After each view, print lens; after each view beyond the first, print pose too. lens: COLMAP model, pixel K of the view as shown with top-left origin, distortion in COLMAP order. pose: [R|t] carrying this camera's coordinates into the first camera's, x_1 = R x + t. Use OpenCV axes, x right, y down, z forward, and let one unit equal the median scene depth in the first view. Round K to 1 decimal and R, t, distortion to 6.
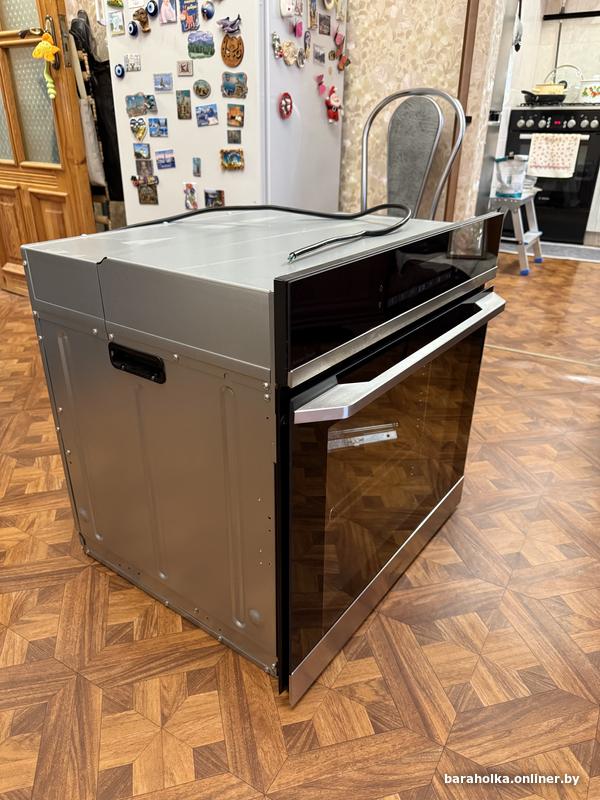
lens RADIAL K [[582.9, 0, 304.6], [0, 582.9, 403.7], [0, 0, 1]] dist [0.006430, -0.014699]
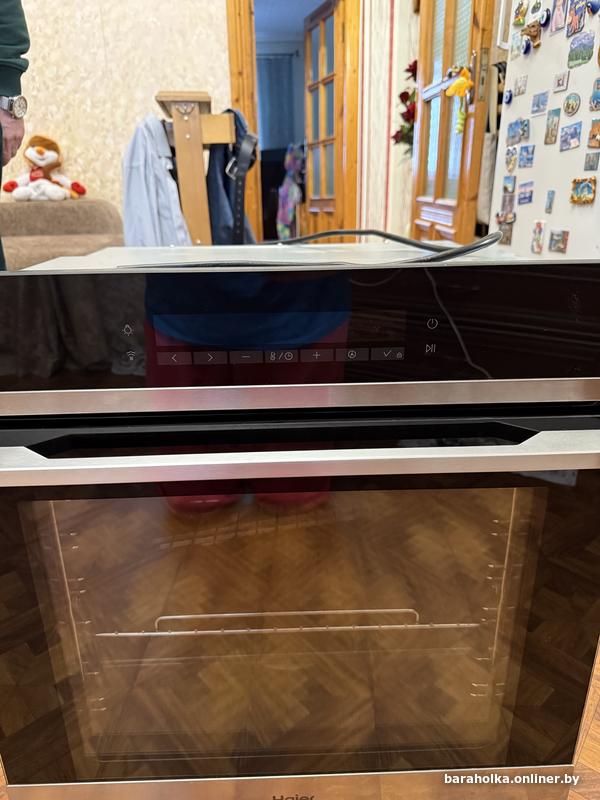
lens RADIAL K [[582.9, 0, 301.7], [0, 582.9, 404.6], [0, 0, 1]] dist [0.006430, -0.014699]
pose [[0.605738, 0.265142, -0.750187, 0.297152], [-0.323767, 0.943393, 0.072002, -0.093342], [0.726813, 0.199271, 0.657293, 0.292287]]
